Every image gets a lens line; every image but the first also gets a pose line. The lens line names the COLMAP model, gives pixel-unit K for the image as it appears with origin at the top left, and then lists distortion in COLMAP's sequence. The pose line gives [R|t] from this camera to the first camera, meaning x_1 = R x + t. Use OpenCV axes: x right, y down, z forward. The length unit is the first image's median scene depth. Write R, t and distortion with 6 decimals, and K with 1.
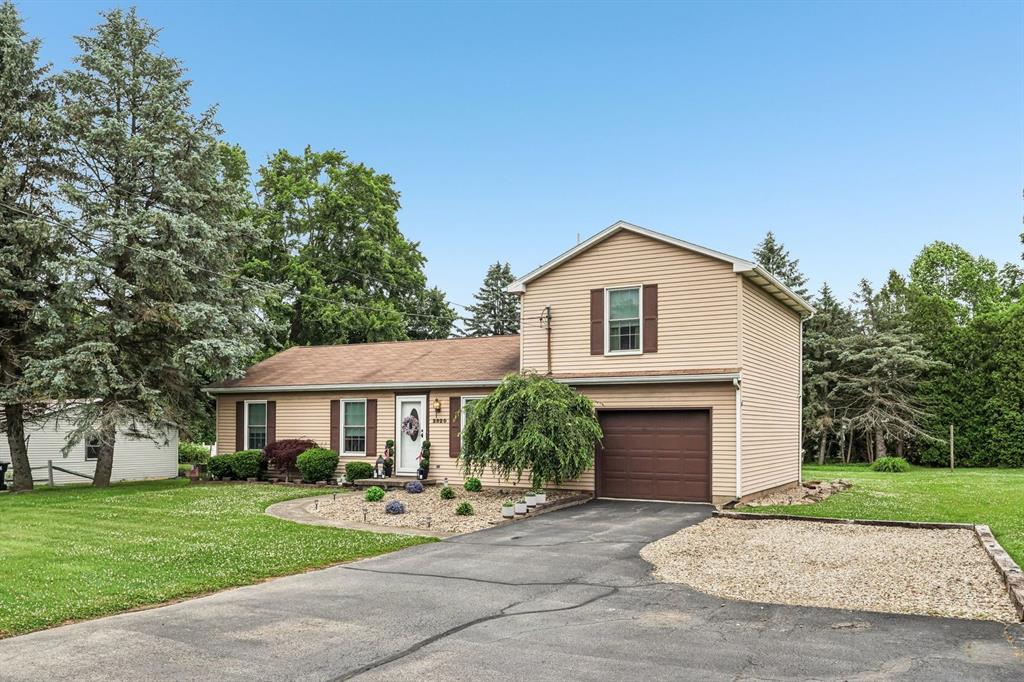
lens RADIAL K [[826.4, 0, 508.6], [0, 826.4, 338.5], [0, 0, 1]] dist [0.032357, 0.003691]
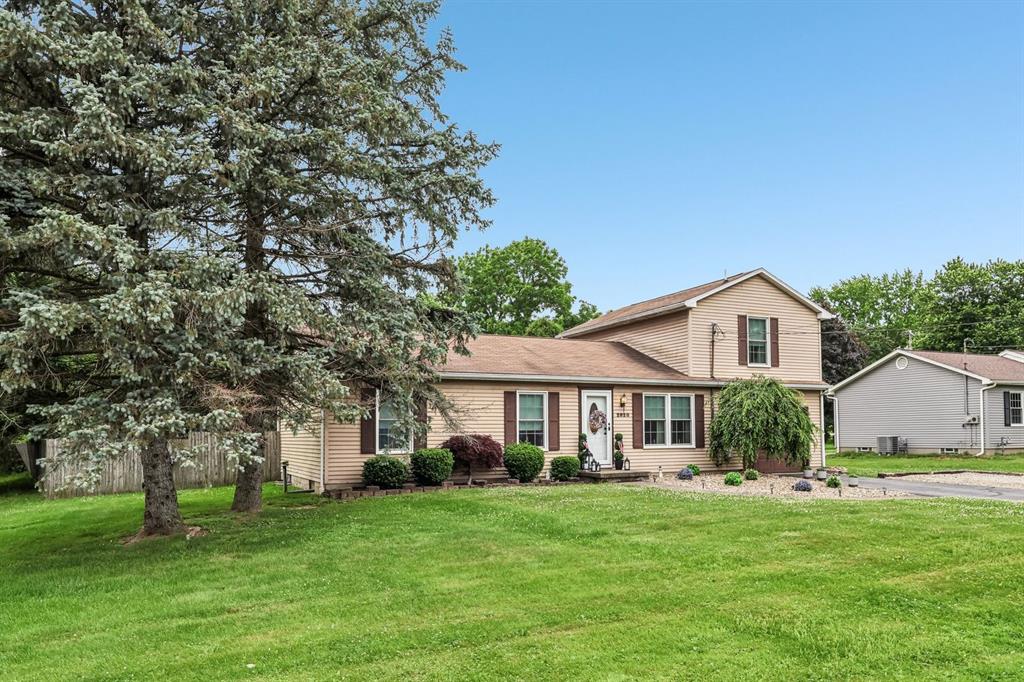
lens RADIAL K [[708.9, 0, 514.7], [0, 708.9, 349.3], [0, 0, 1]] dist [0.014604, 0.001084]
pose [[0.577948, 0.087261, 0.811395, -0.916275], [-0.080169, 0.995528, -0.049961, 0.071726], [-0.812127, -0.036174, 0.582359, 0.577179]]
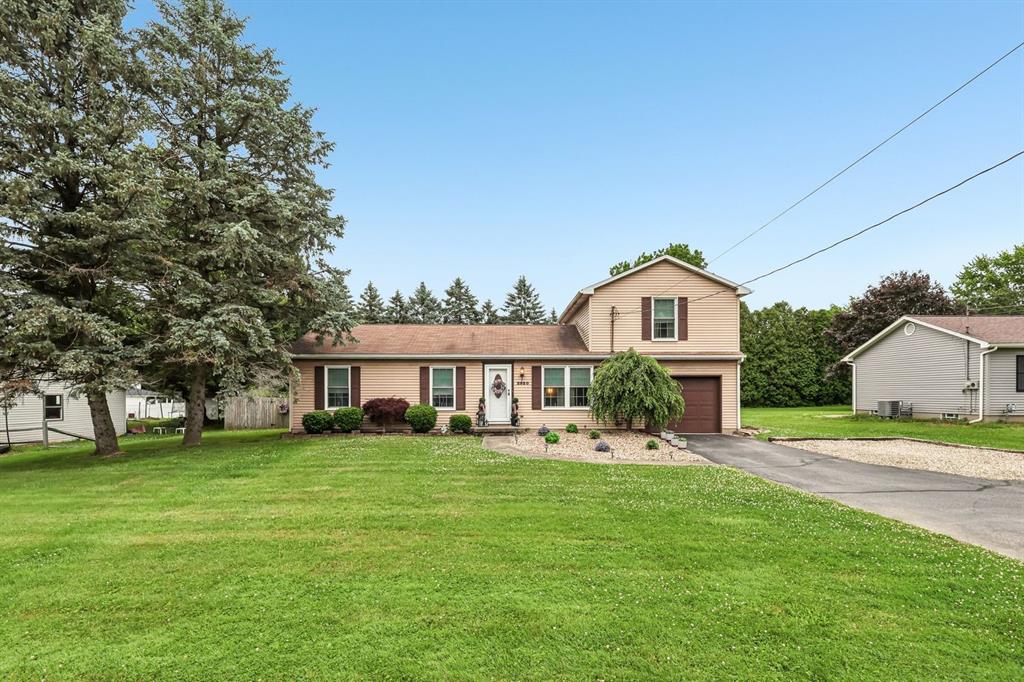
lens RADIAL K [[484.2, 0, 512.0], [0, 484.2, 352.4], [0, 0, 1]] dist [0.001253, 0.000697]
pose [[0.865678, 0.034673, 0.499398, -0.499042], [-0.050097, 0.998591, 0.017507, 0.035144], [-0.498087, -0.040174, 0.866196, 0.314379]]
